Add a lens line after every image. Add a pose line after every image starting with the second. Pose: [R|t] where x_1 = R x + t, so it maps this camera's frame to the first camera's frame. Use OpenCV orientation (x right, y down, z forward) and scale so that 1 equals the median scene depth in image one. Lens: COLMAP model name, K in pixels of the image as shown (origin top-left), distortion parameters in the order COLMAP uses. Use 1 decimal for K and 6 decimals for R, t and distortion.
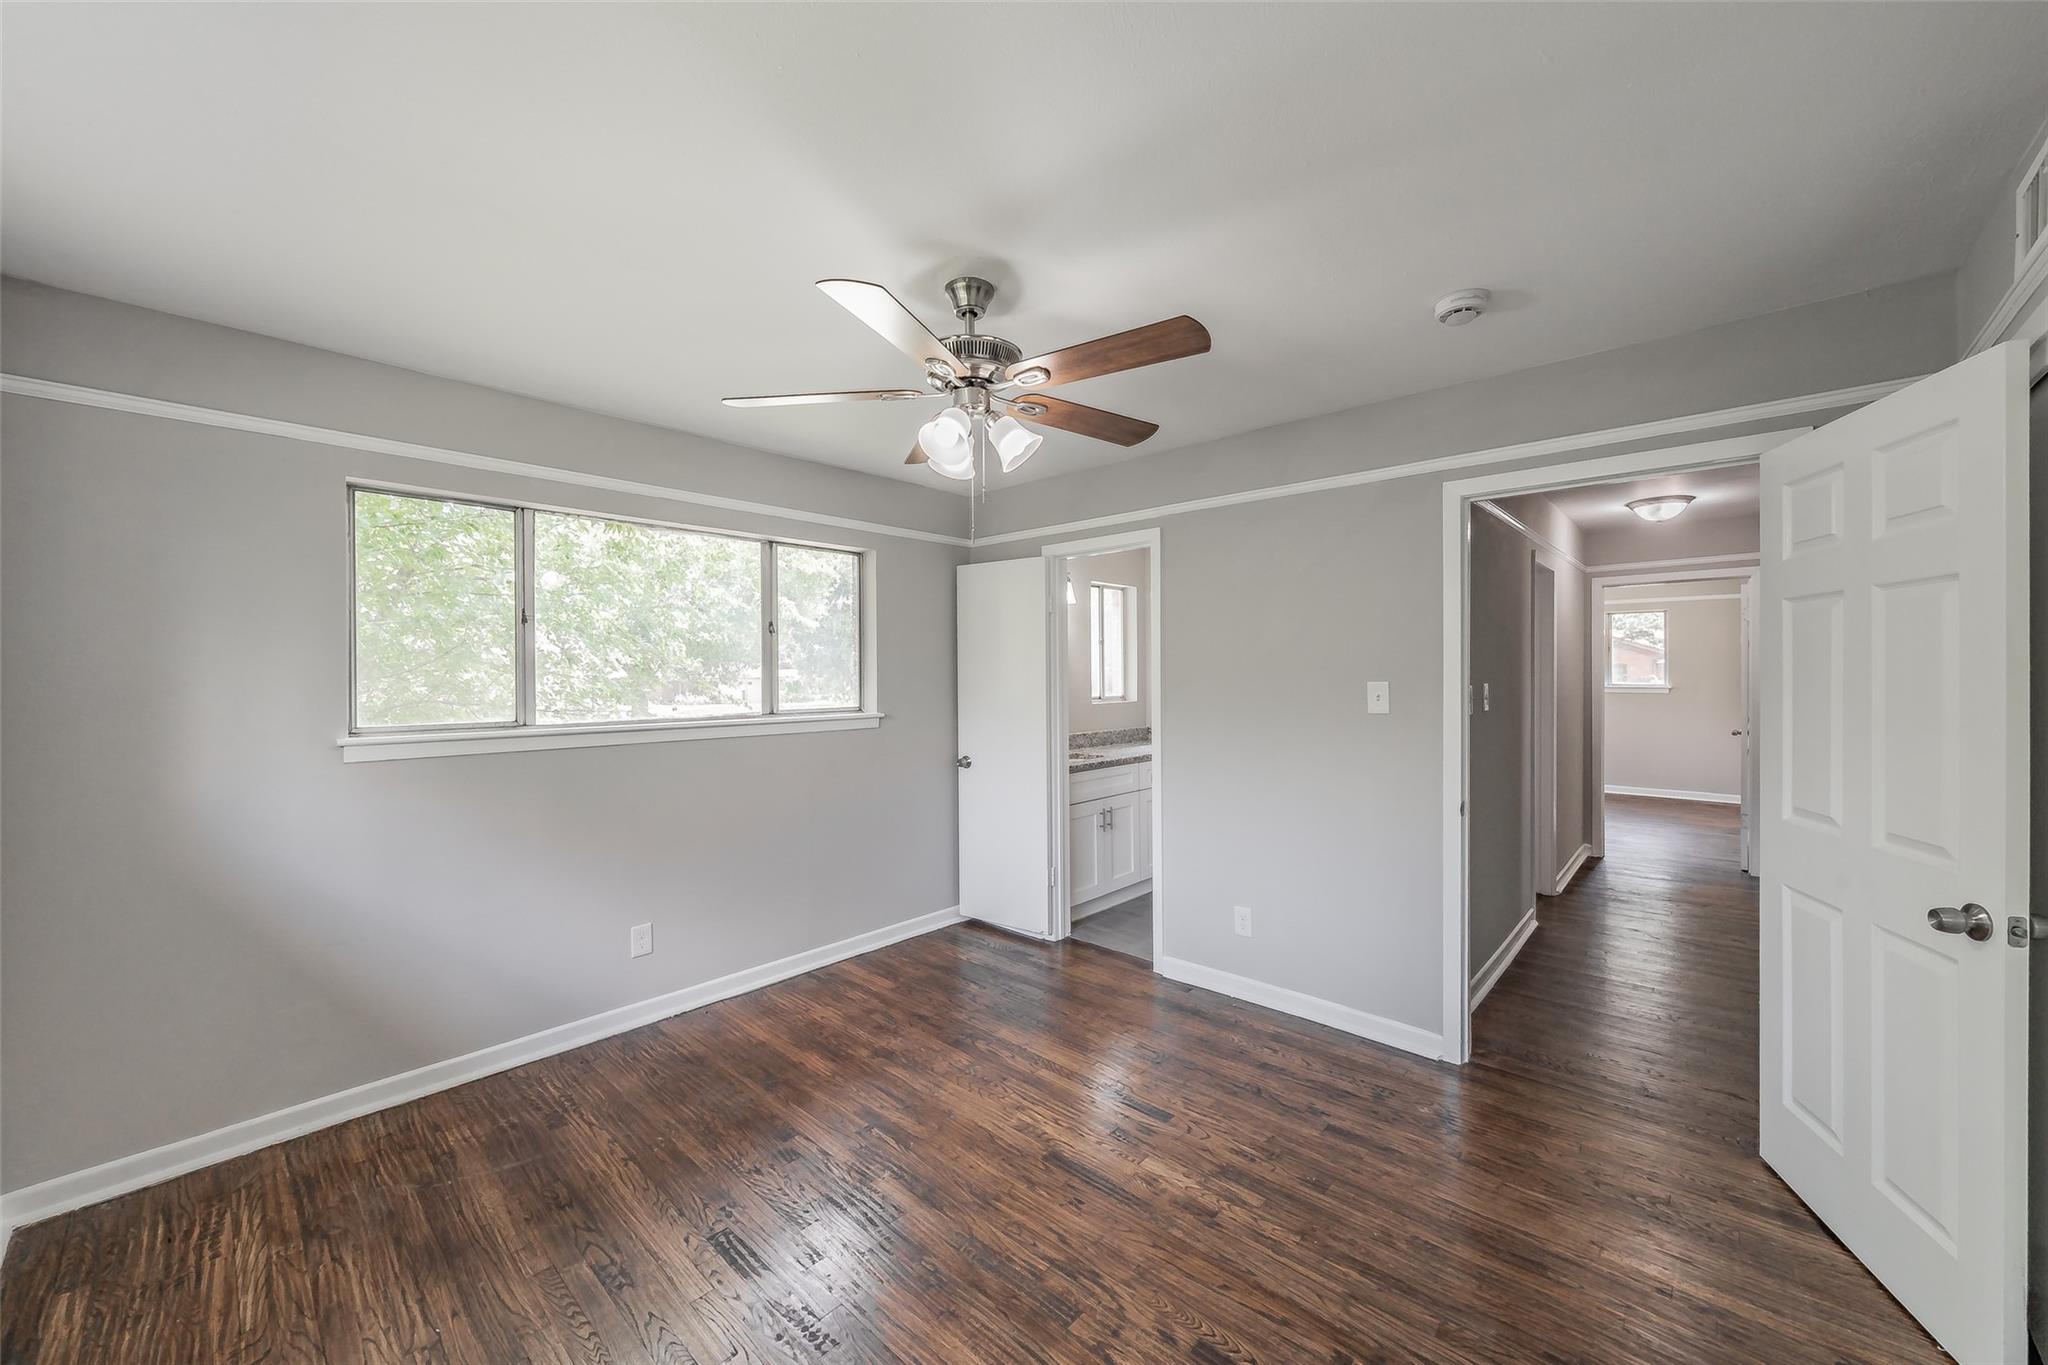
lens RADIAL K [[783.9, 0, 1038.1], [0, 783.9, 678.2], [0, 0, 1]] dist [0.003407, 0.000087]
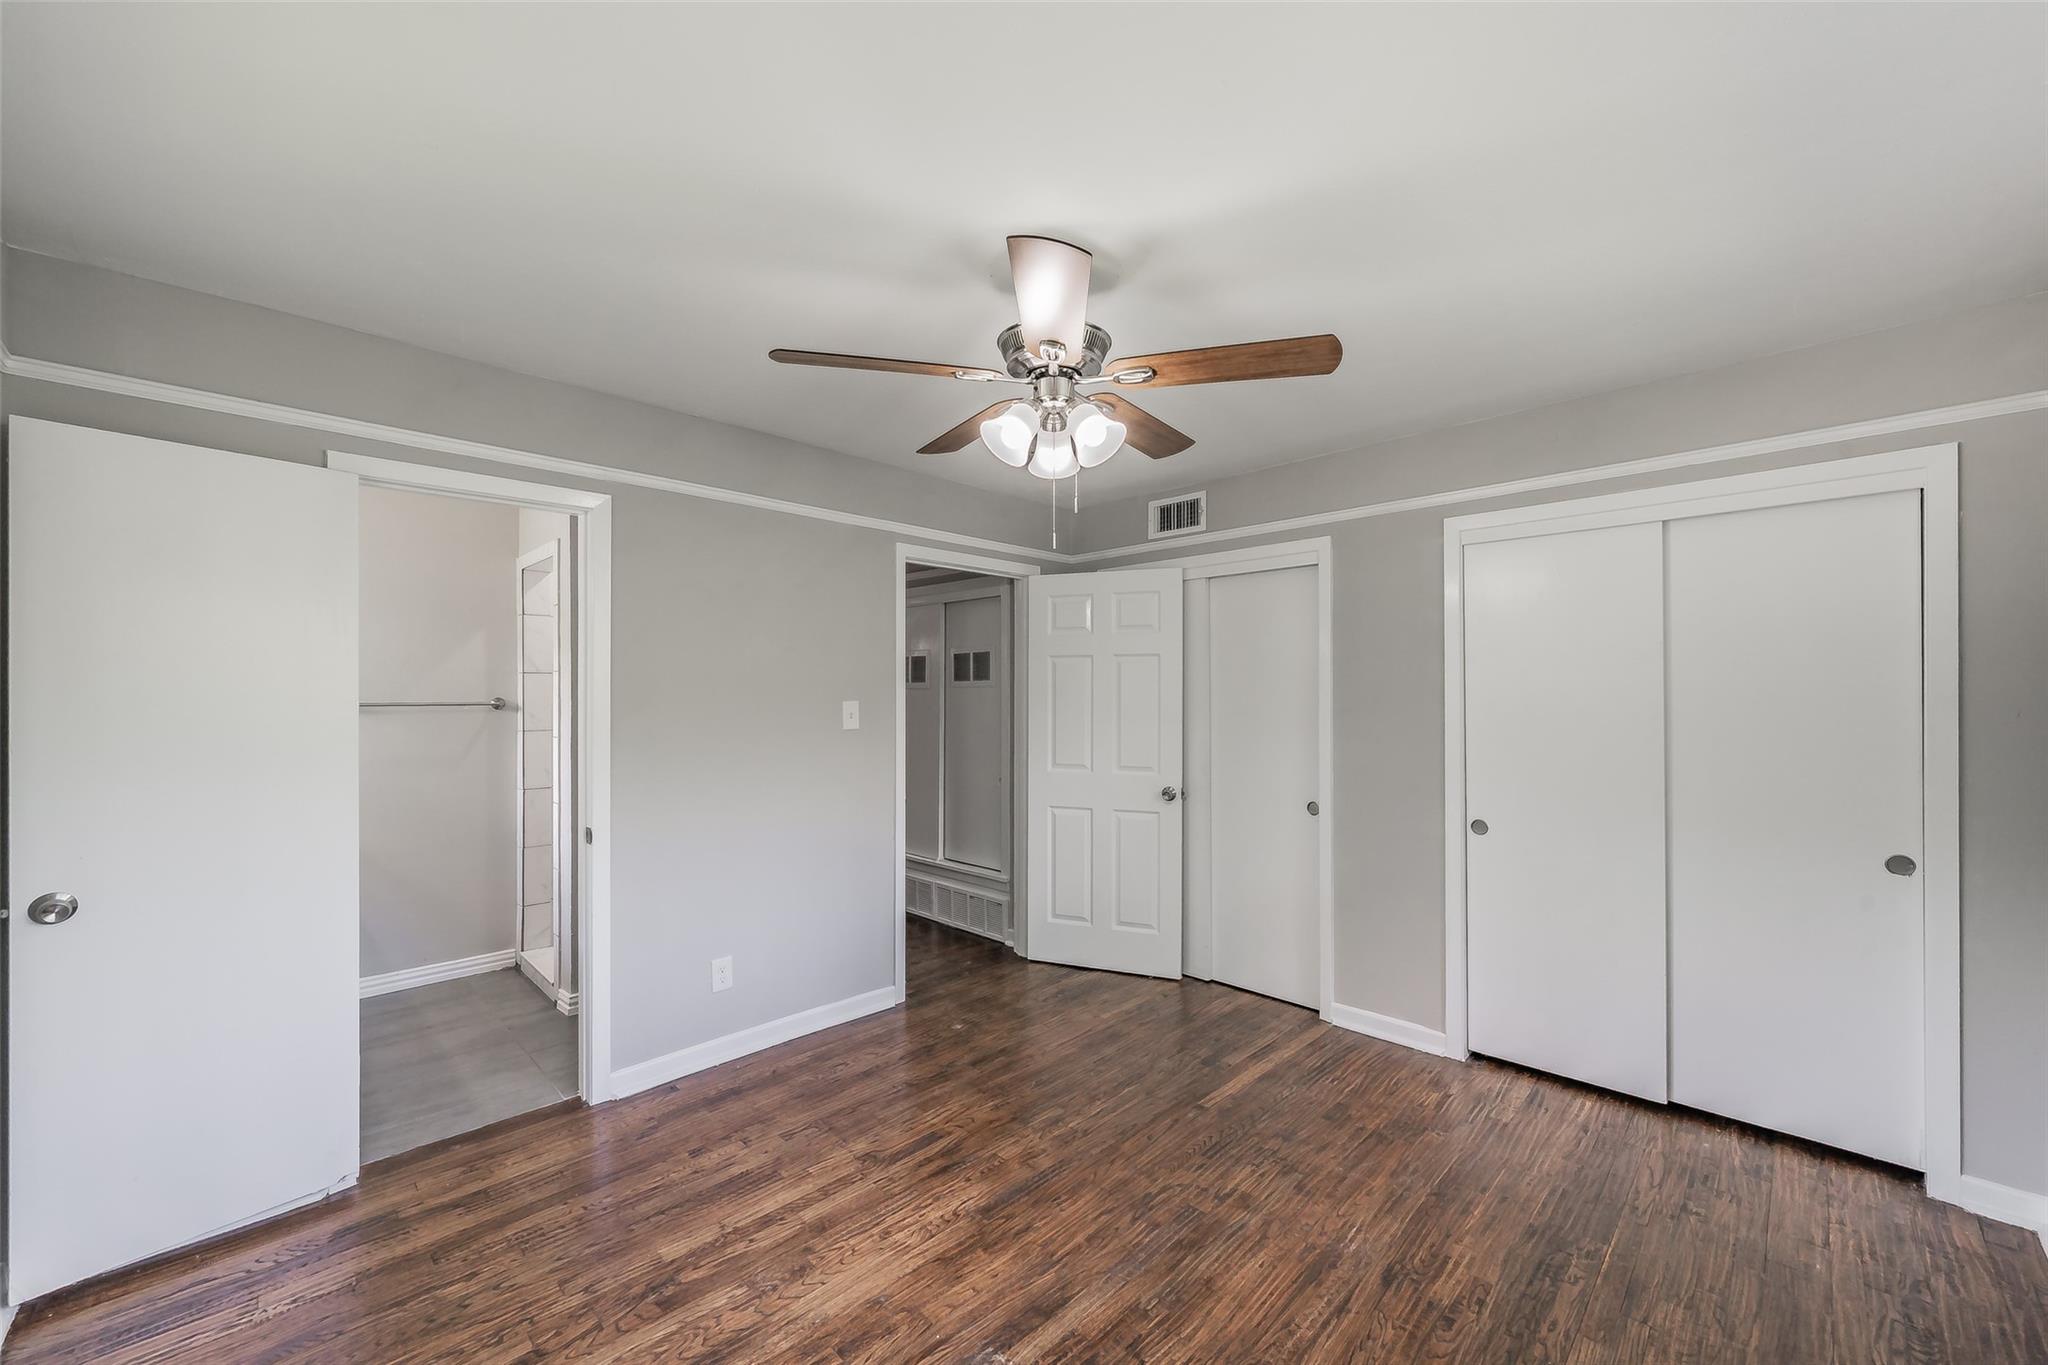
lens RADIAL K [[783.9, 0, 1056.1], [0, 783.9, 693.5], [0, 0, 1]] dist [0.003407, 0.000087]
pose [[0.028364, 0.006095, 0.999579, -0.717155], [0.004008, 0.999973, -0.006211, 0.001740], [-0.999590, 0.004182, 0.028339, 0.700075]]
